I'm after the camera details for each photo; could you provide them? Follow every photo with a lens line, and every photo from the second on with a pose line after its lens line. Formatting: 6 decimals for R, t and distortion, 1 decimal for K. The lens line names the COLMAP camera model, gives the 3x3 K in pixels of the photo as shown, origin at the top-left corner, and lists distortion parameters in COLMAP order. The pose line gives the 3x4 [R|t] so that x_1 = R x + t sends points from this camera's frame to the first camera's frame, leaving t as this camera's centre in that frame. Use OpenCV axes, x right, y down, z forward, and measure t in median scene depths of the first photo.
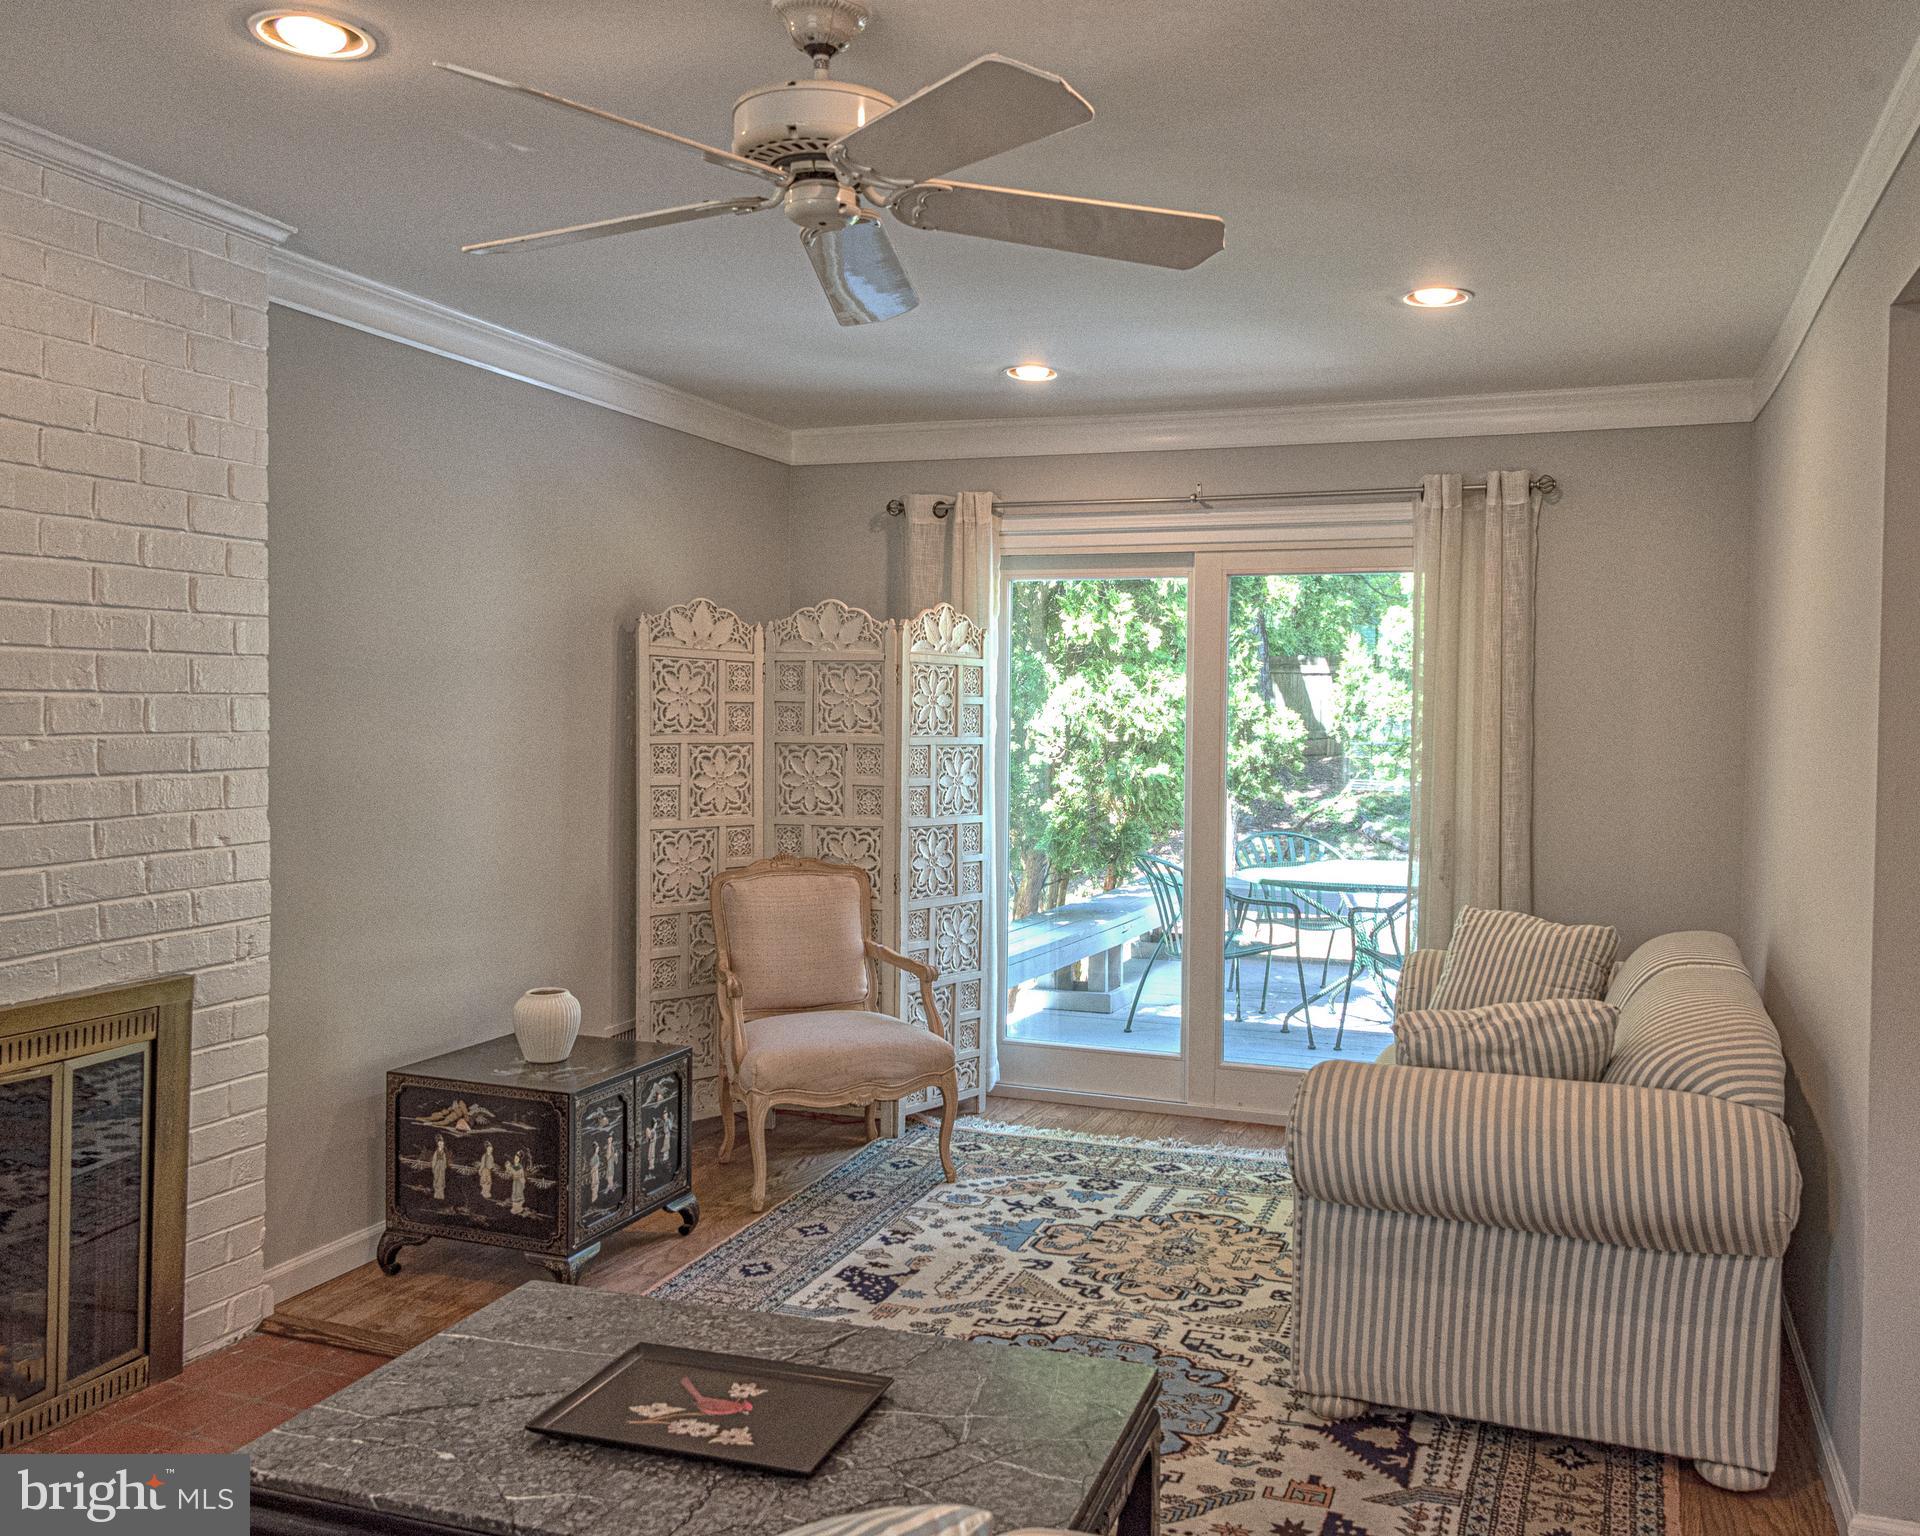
lens RADIAL K [[1556.0, 0, 1002.4], [0, 1556.0, 739.2], [0, 0, 1]] dist [-0.010086, 0.006334]
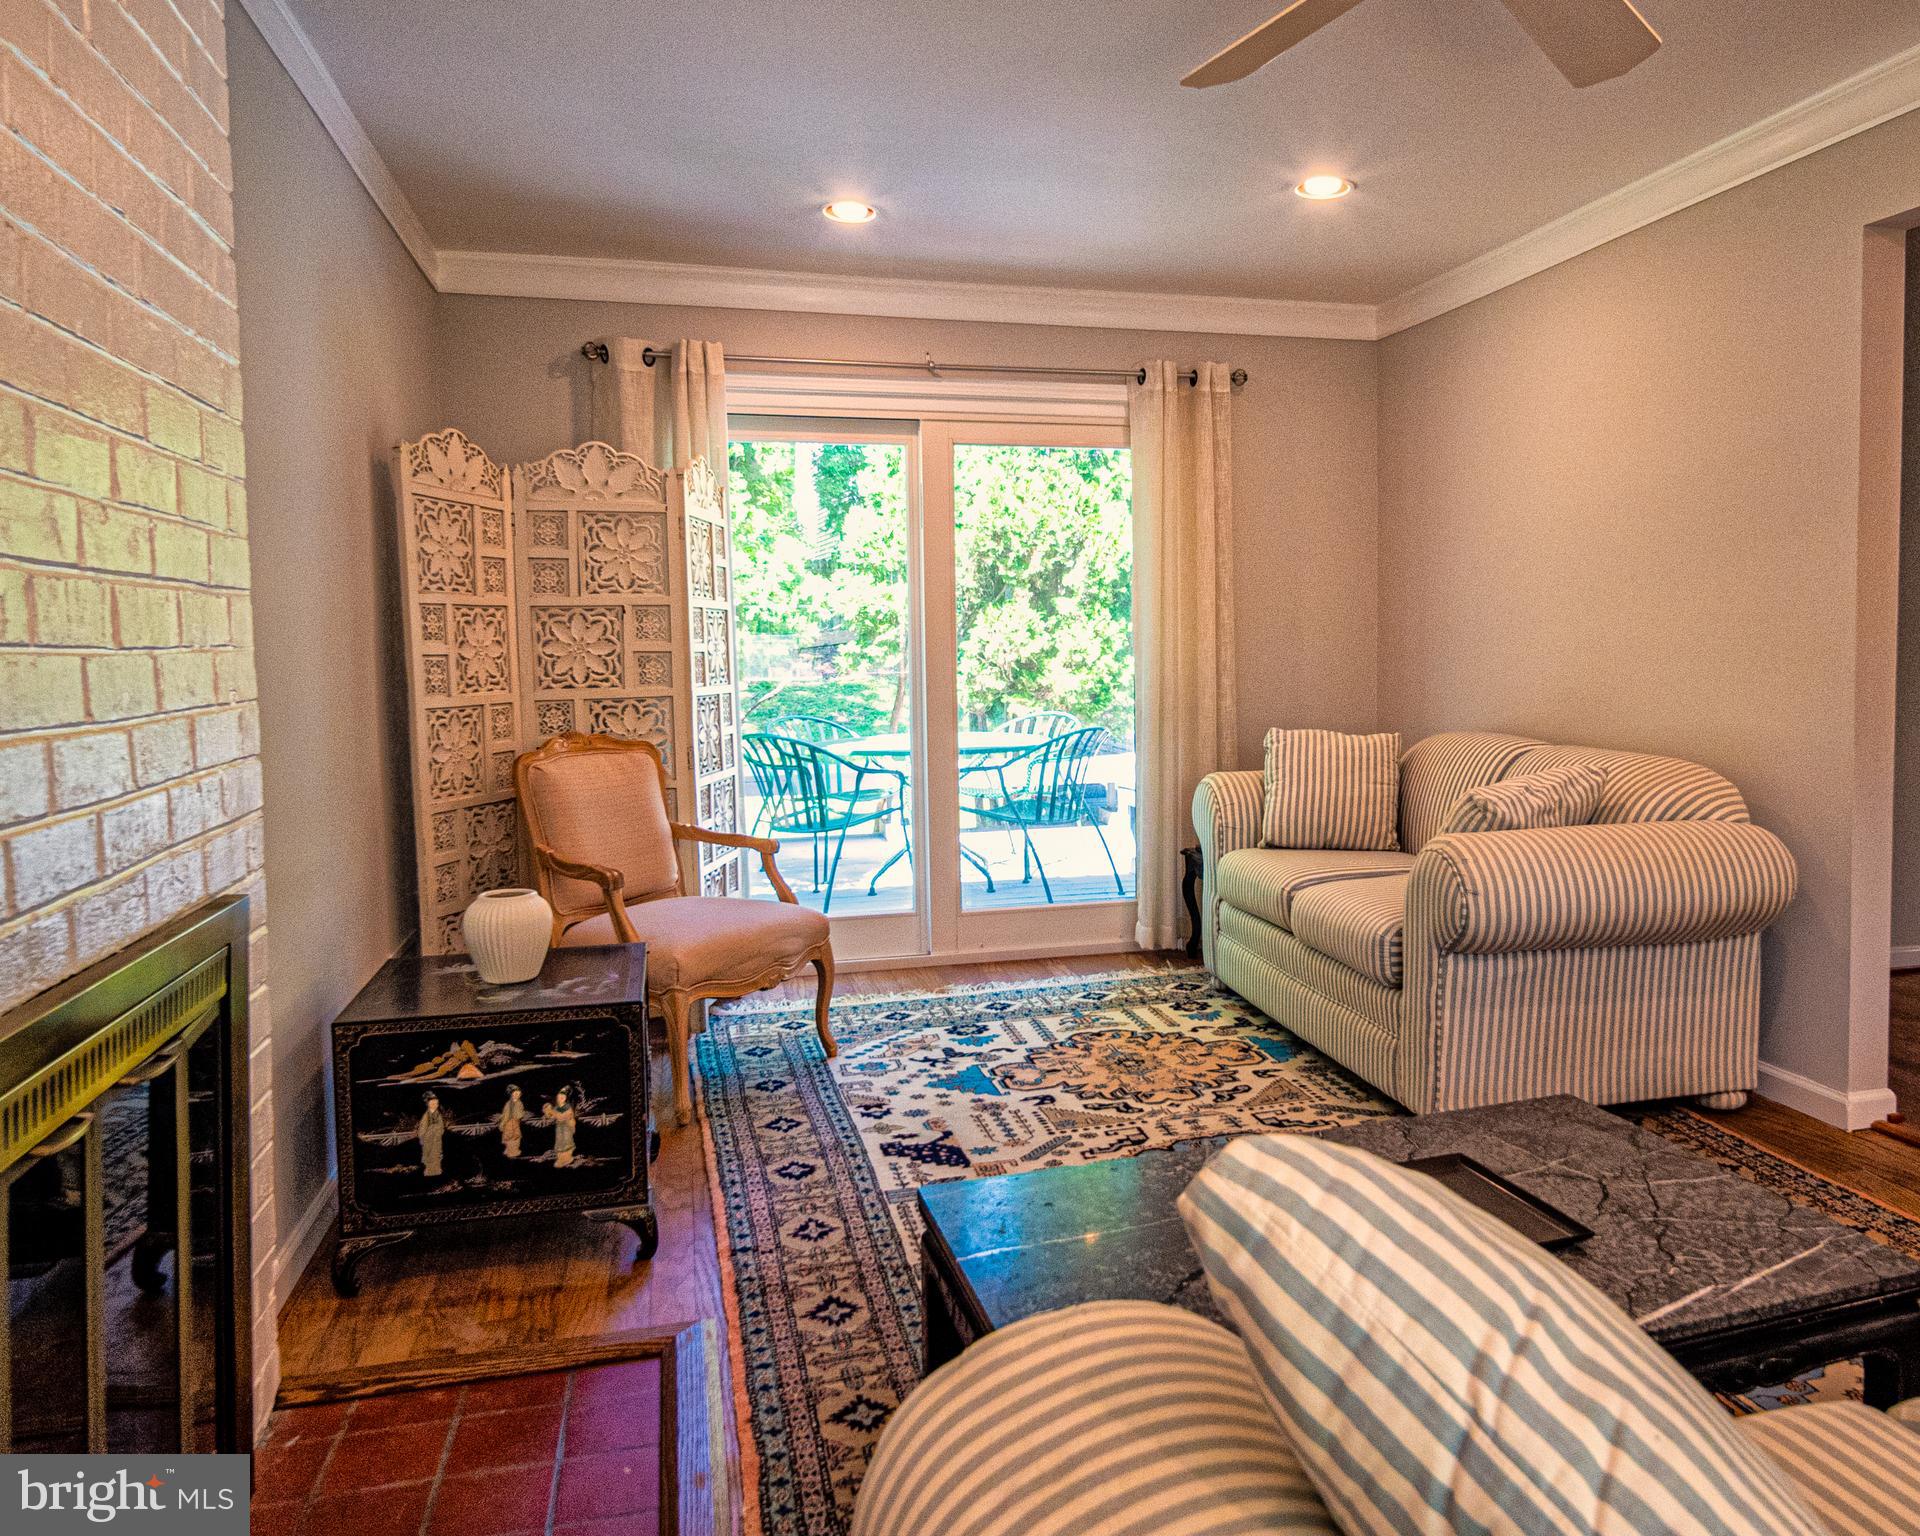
lens RADIAL K [[1402.5, 0, 1078.2], [0, 1402.5, 721.4], [0, 0, 1]] dist [-0.025392, 0.003577]
pose [[0.804787, -0.054734, 0.591035, -0.438961], [0.032778, 0.998318, 0.047819, 0.046994], [-0.592658, -0.019111, 0.805227, 0.240694]]
